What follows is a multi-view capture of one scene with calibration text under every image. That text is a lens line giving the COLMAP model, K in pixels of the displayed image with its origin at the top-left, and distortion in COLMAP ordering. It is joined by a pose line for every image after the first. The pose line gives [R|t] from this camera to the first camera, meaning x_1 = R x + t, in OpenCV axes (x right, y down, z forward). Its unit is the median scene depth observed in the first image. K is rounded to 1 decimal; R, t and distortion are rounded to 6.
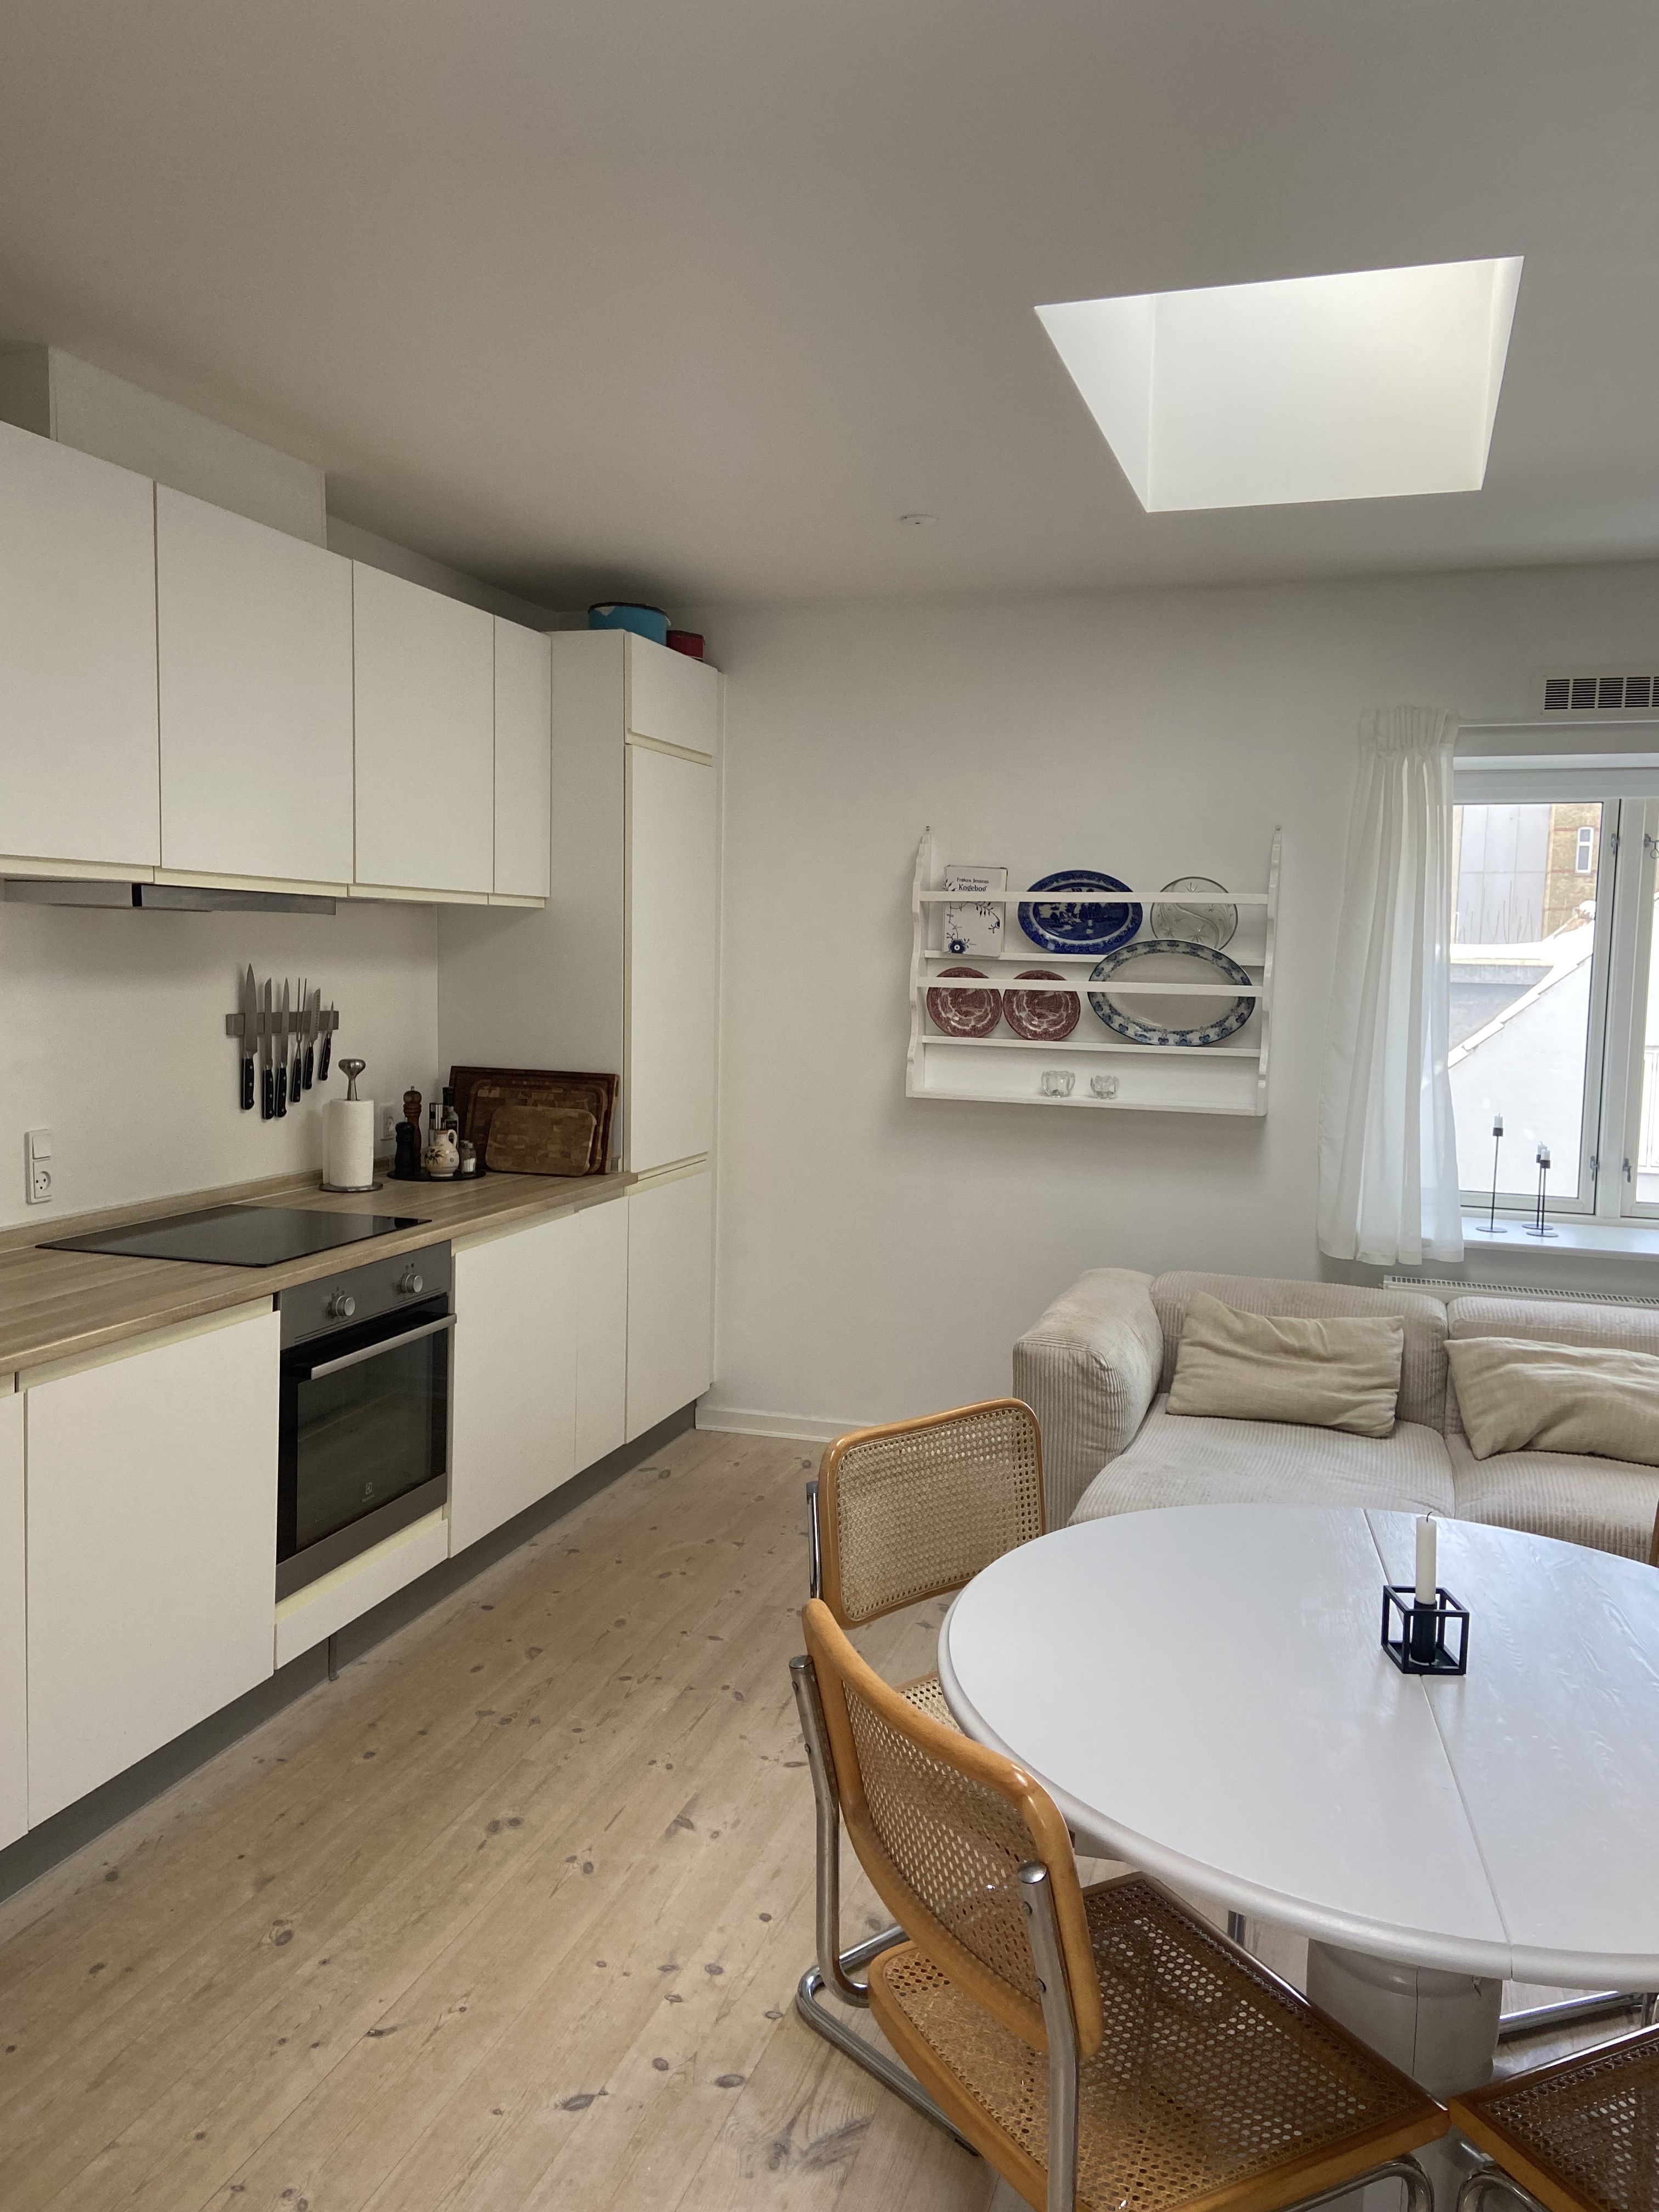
lens RADIAL K [[1667.6, 0, 829.4], [0, 1667.6, 1097.0], [0, 0, 1]] dist [0.101698, -0.010157]
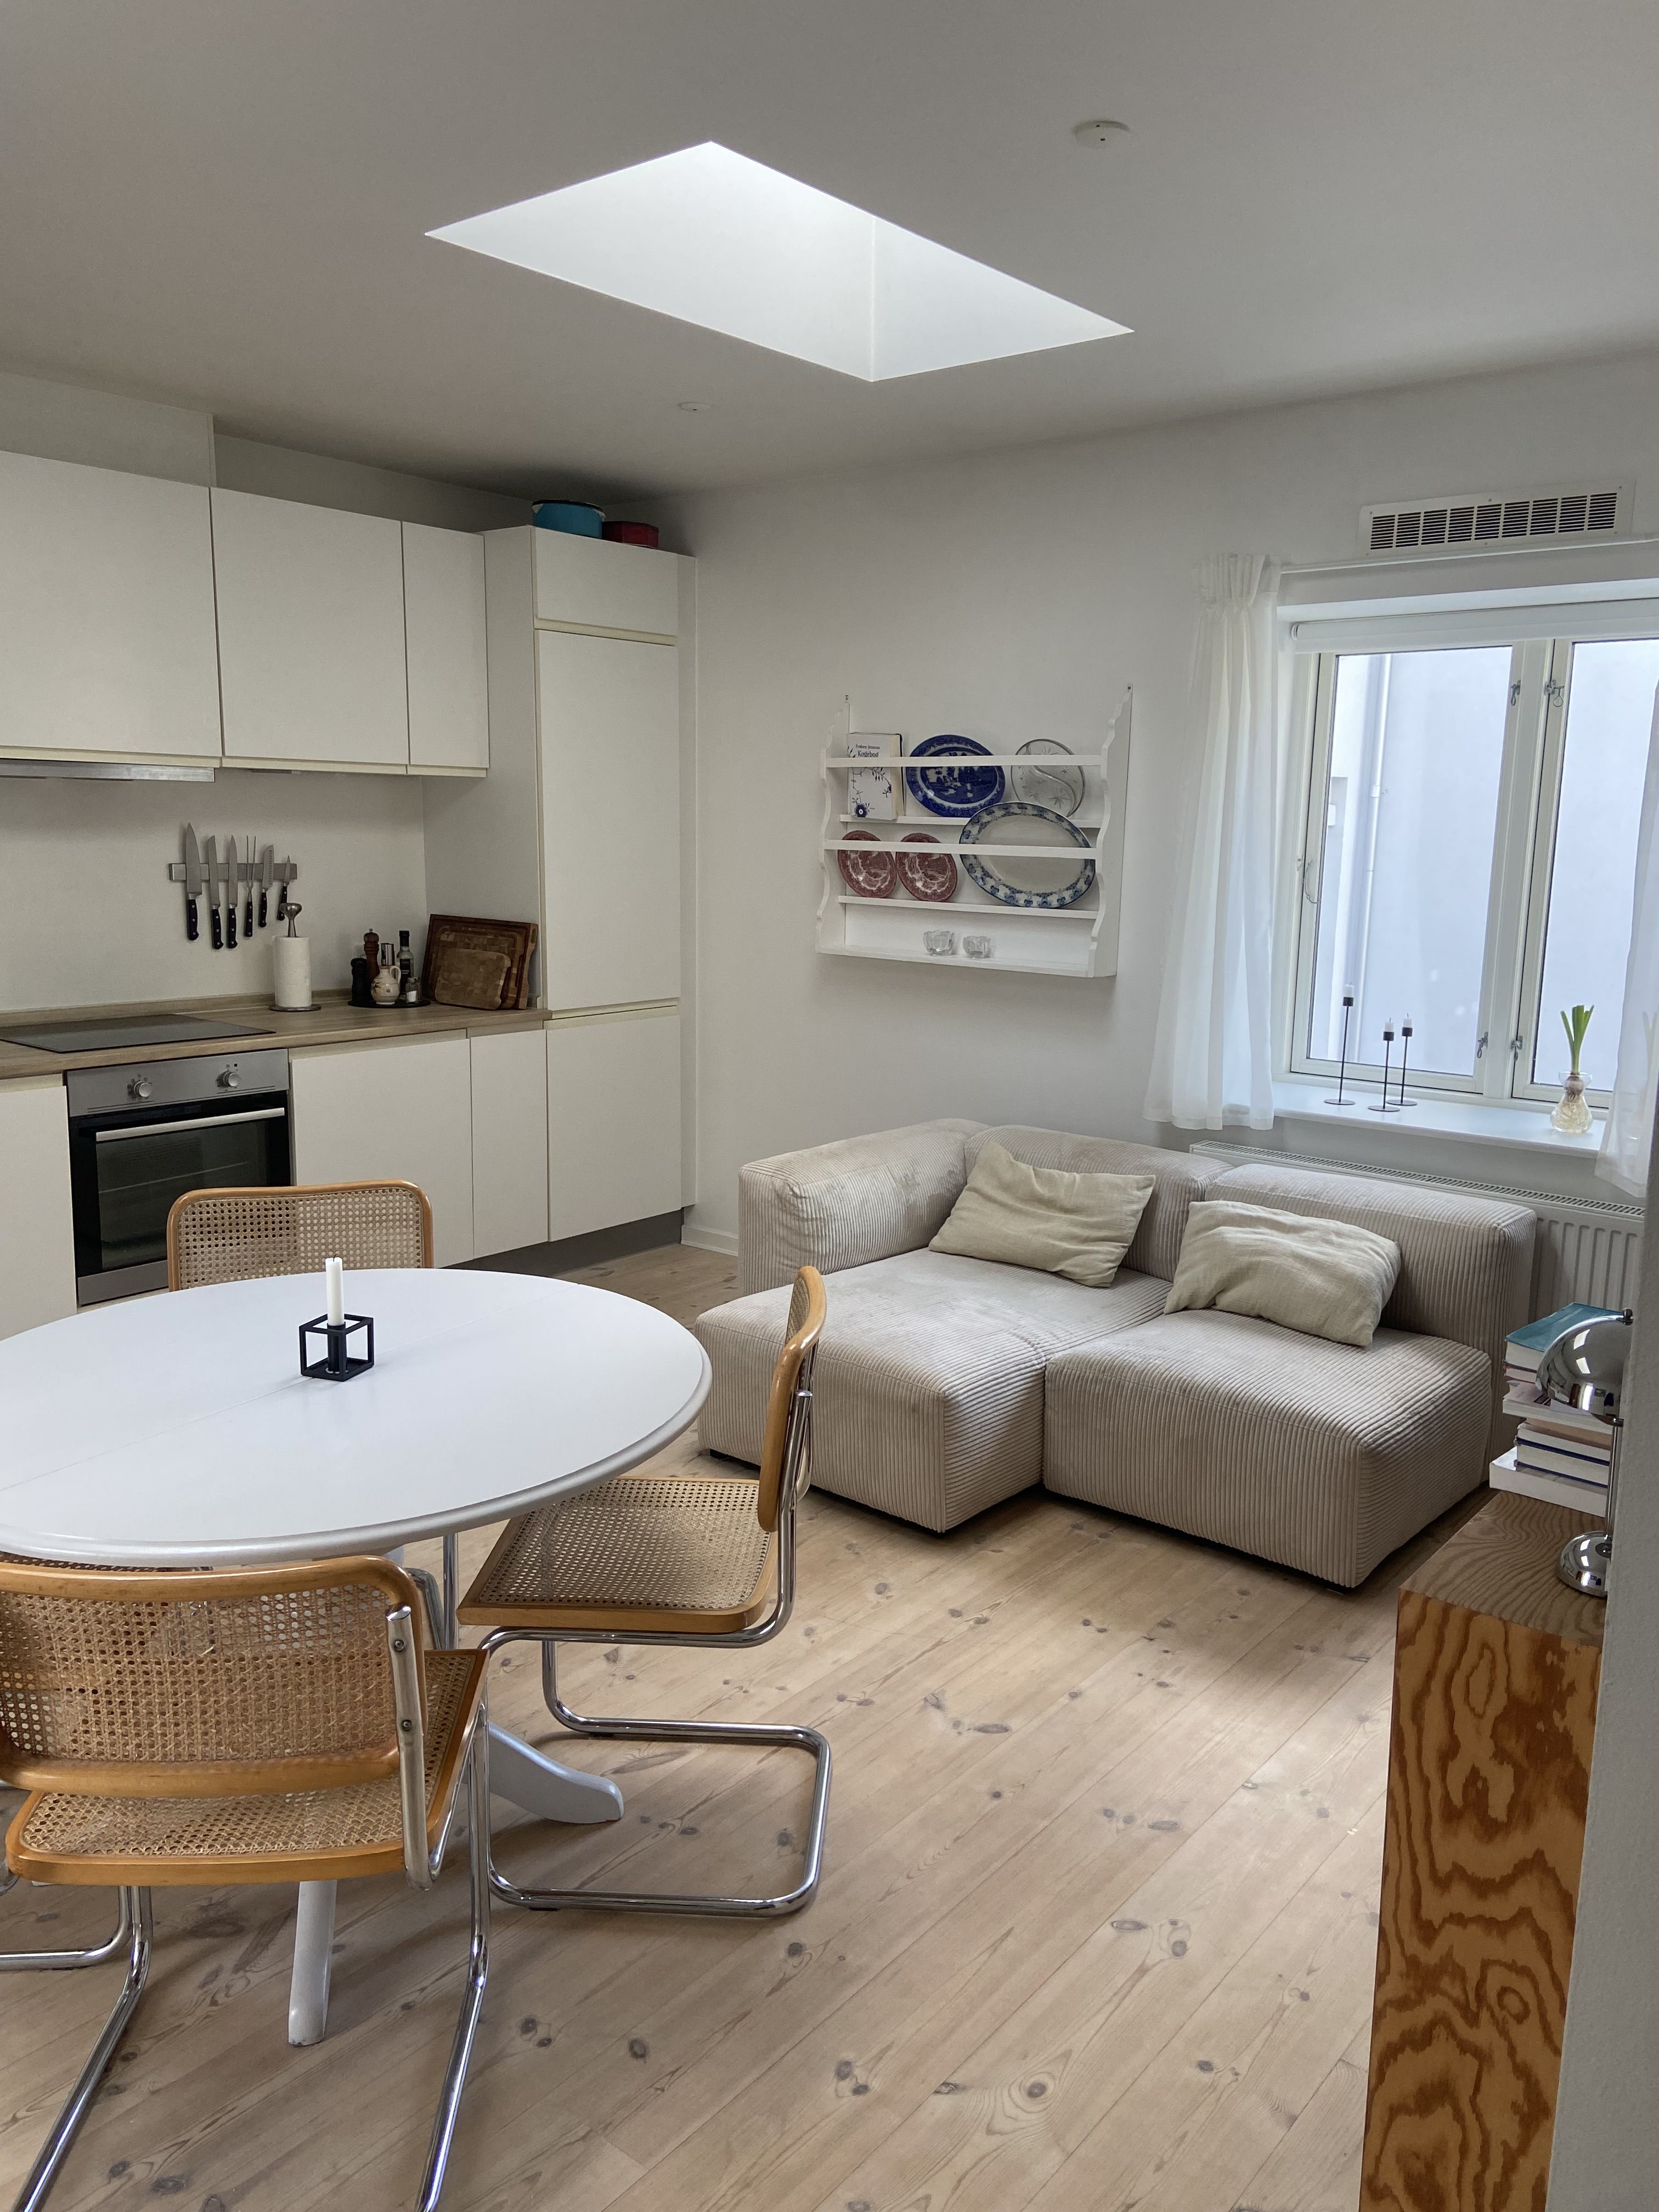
lens RADIAL K [[1667.6, 0, 824.2], [0, 1667.6, 1109.0], [0, 0, 1]] dist [0.101698, -0.010157]
pose [[0.927117, 0.060447, -0.369865, 0.499908], [-0.030568, 0.995815, 0.086124, 0.008369], [0.373523, -0.068541, 0.925085, -0.004311]]
